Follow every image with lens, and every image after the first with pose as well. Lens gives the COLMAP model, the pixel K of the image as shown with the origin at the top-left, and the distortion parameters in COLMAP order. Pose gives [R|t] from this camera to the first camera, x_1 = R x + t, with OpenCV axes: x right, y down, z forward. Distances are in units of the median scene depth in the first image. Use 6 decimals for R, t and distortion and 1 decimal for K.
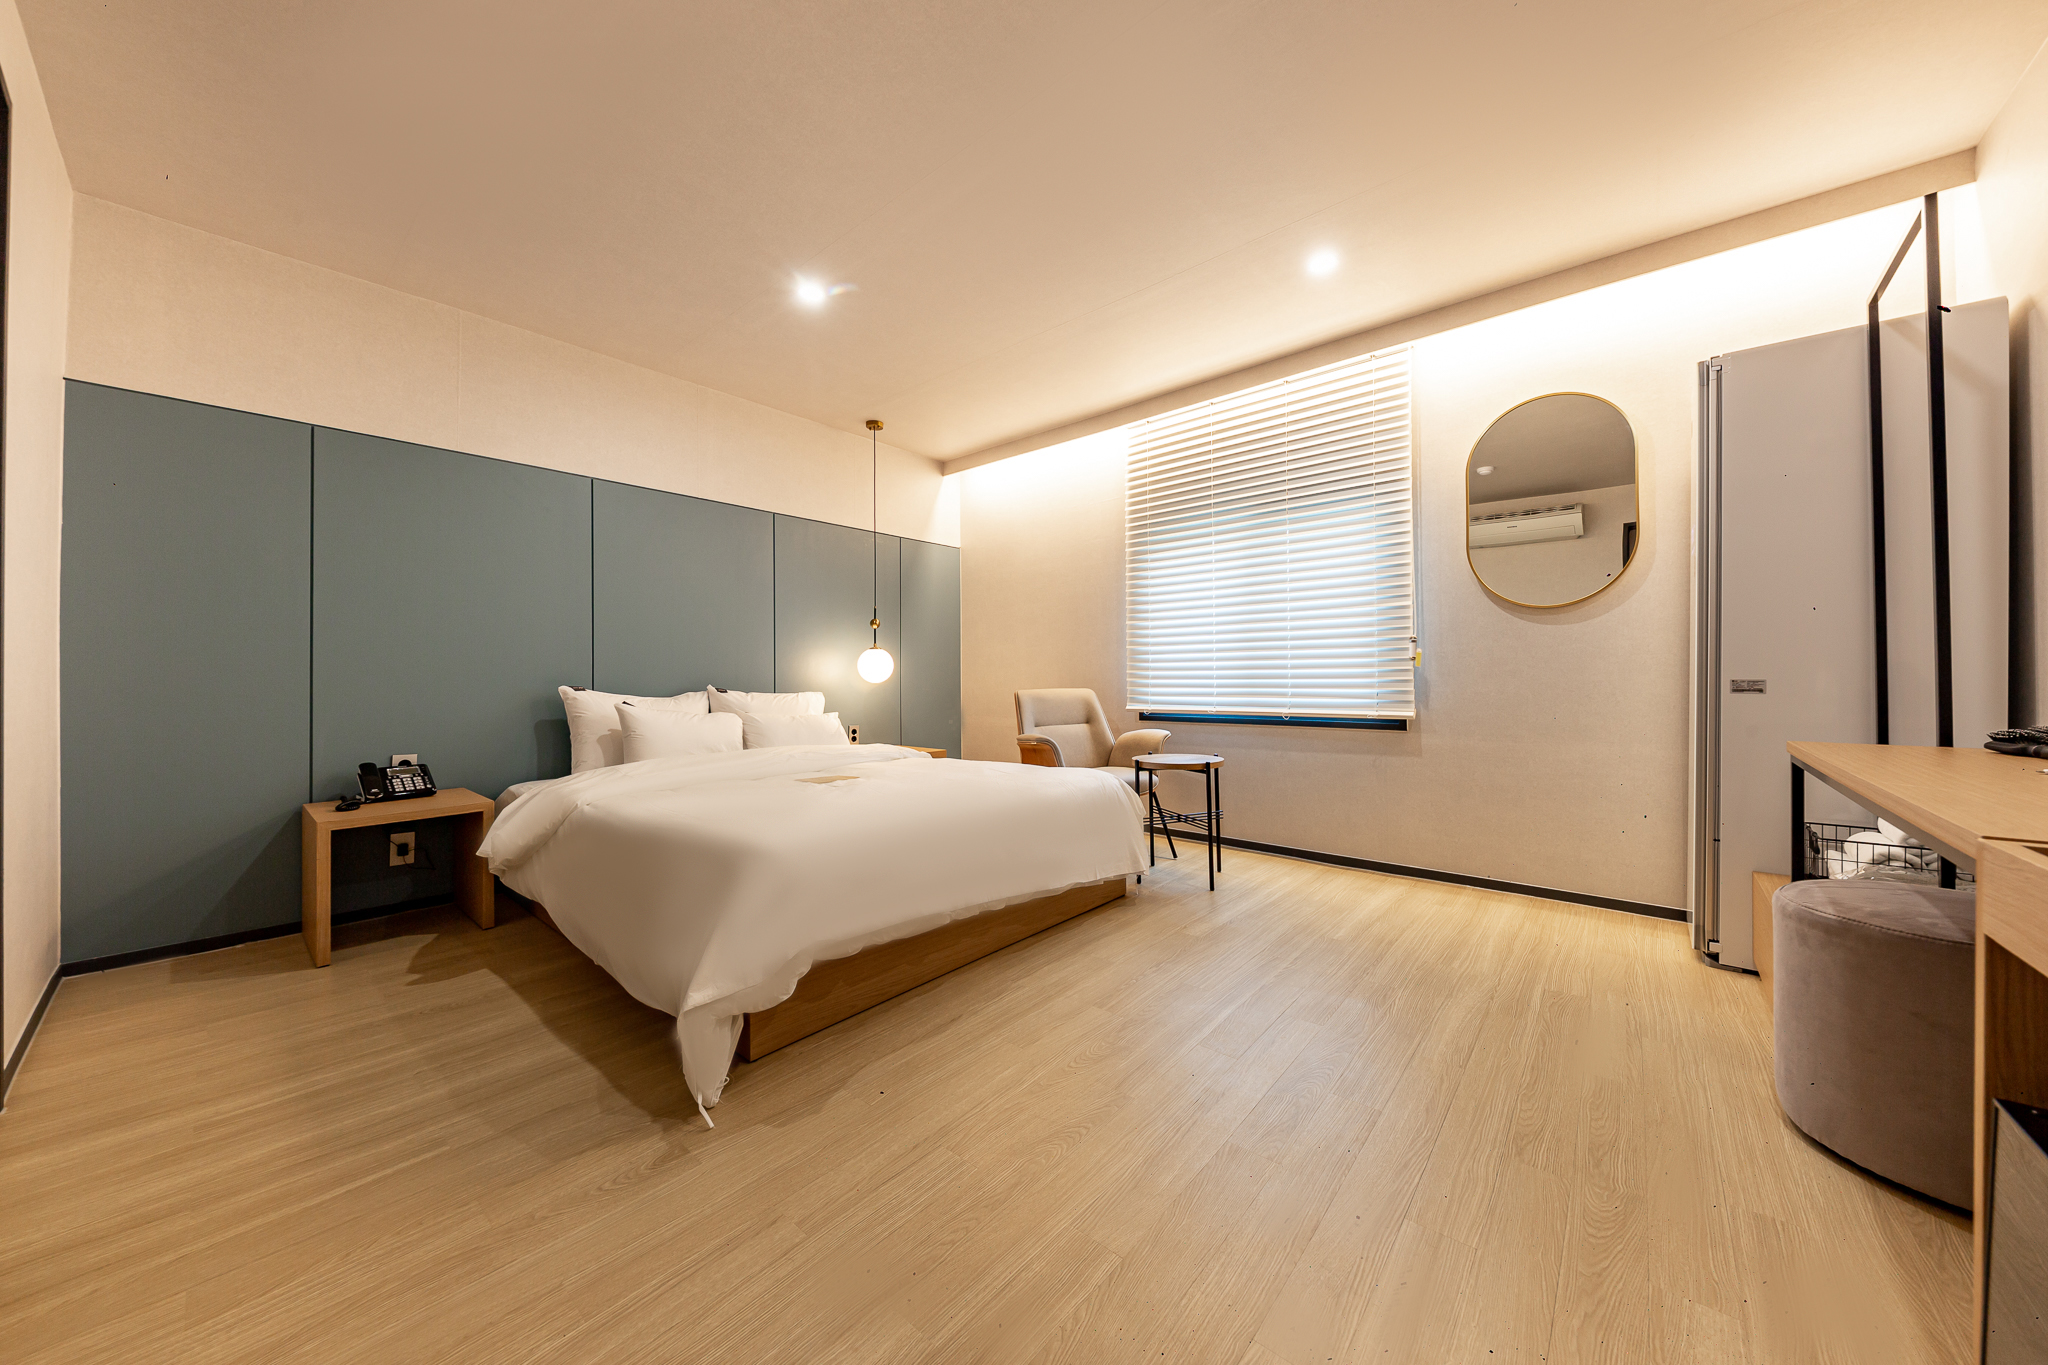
lens RADIAL K [[735.1, 0, 987.8], [0, 735.1, 680.5], [0, 0, 1]] dist [0.028187, -0.009436]
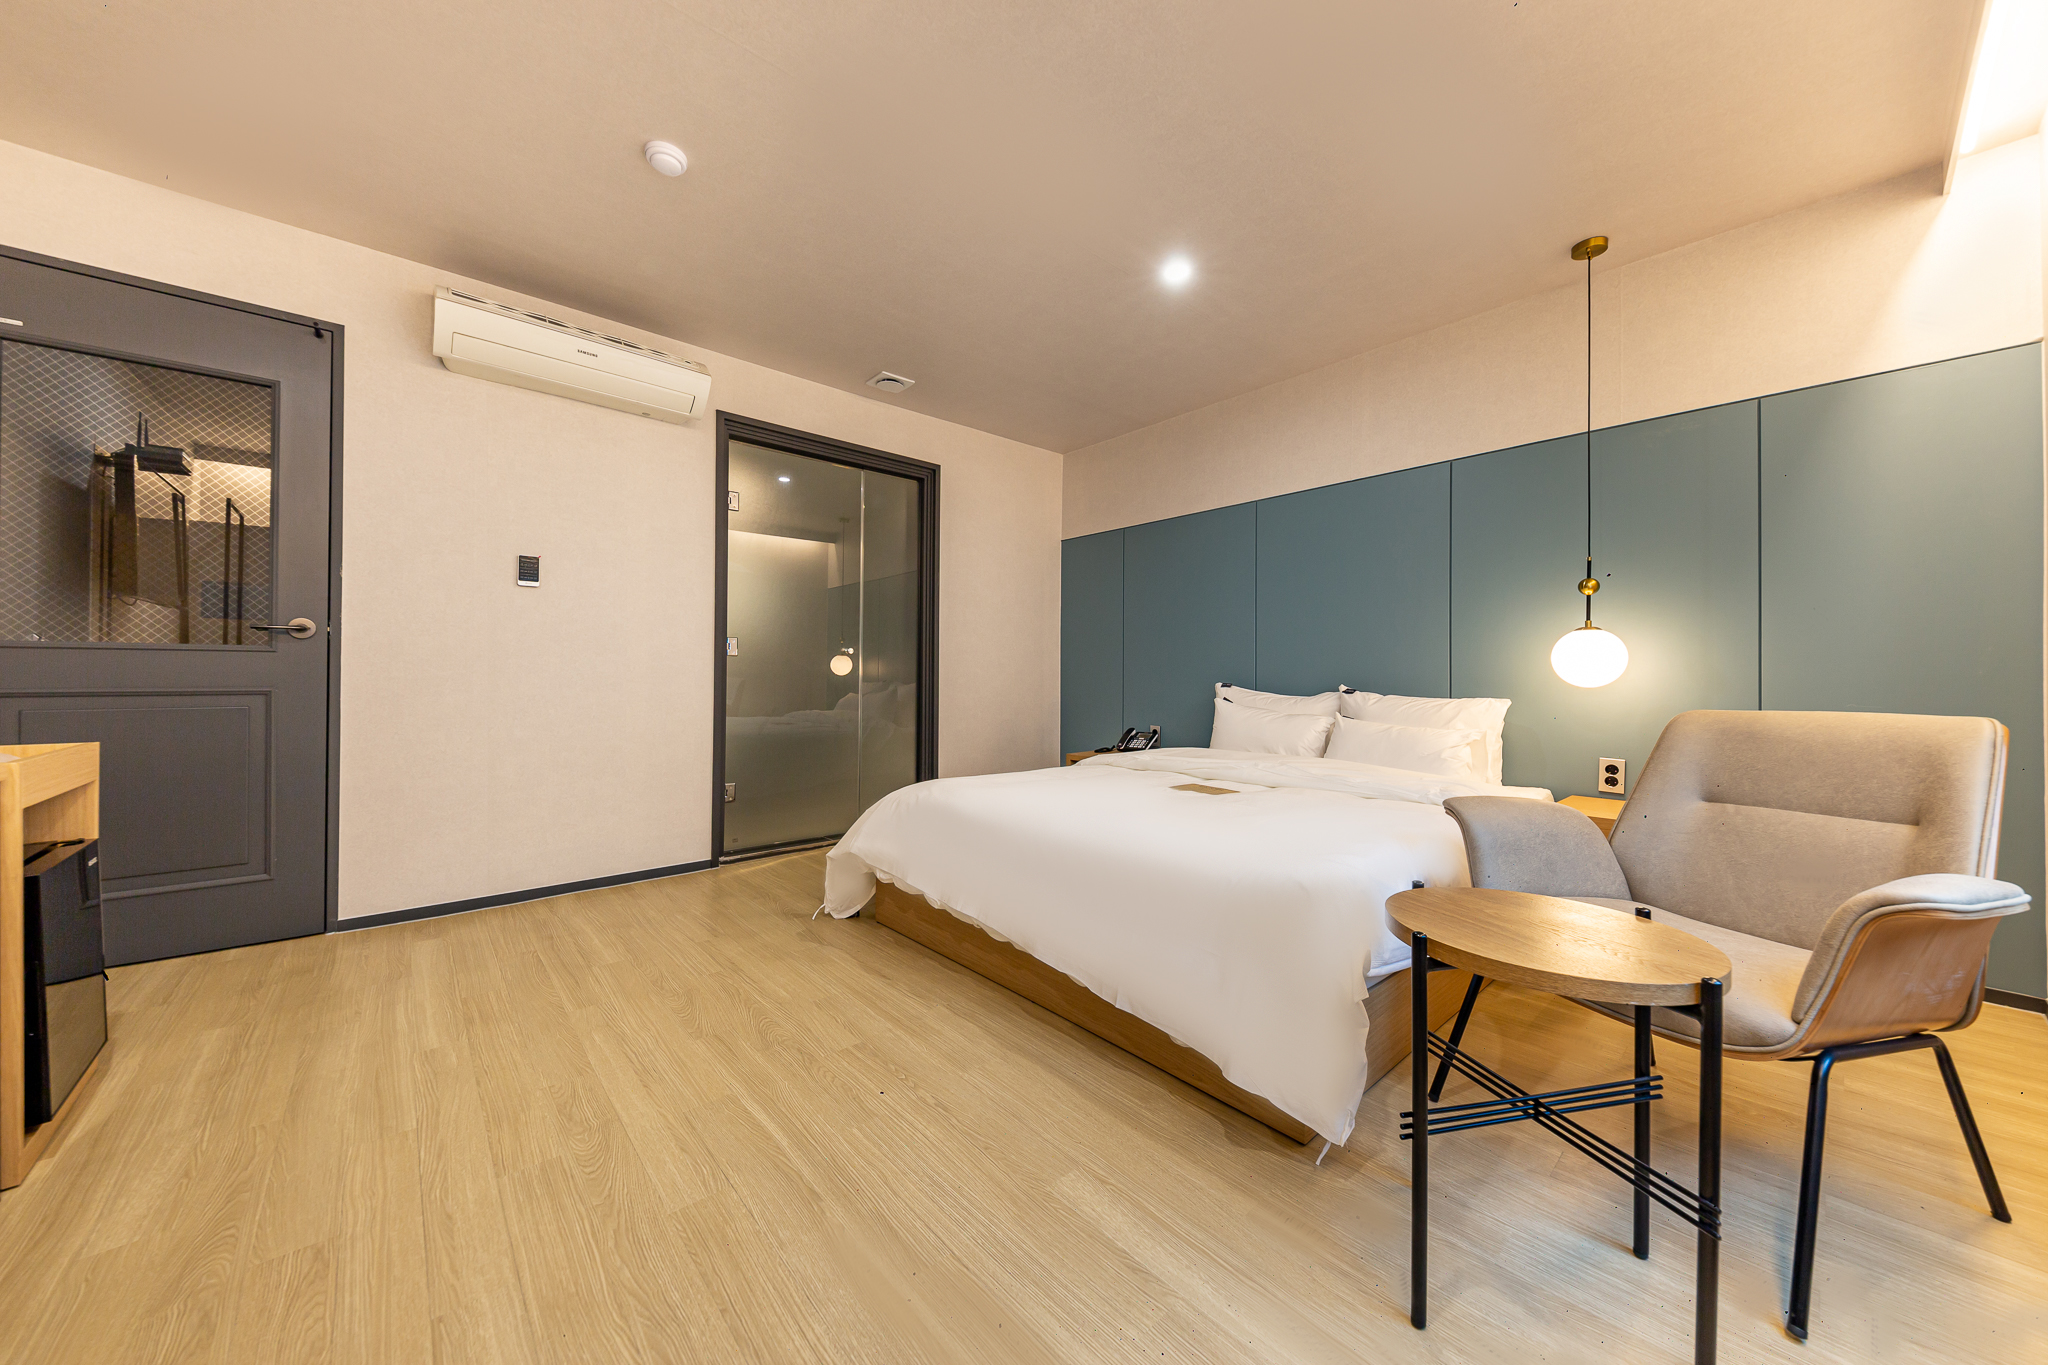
lens RADIAL K [[702.2, 0, 1024.9], [0, 702.2, 672.4], [0, 0, 1]] dist [0.022374, -0.008164]
pose [[-0.124685, -0.000485, -0.992196, 0.920331], [-0.007760, 0.999970, 0.000486, -0.011178], [0.992166, 0.007760, -0.124685, 1.232470]]
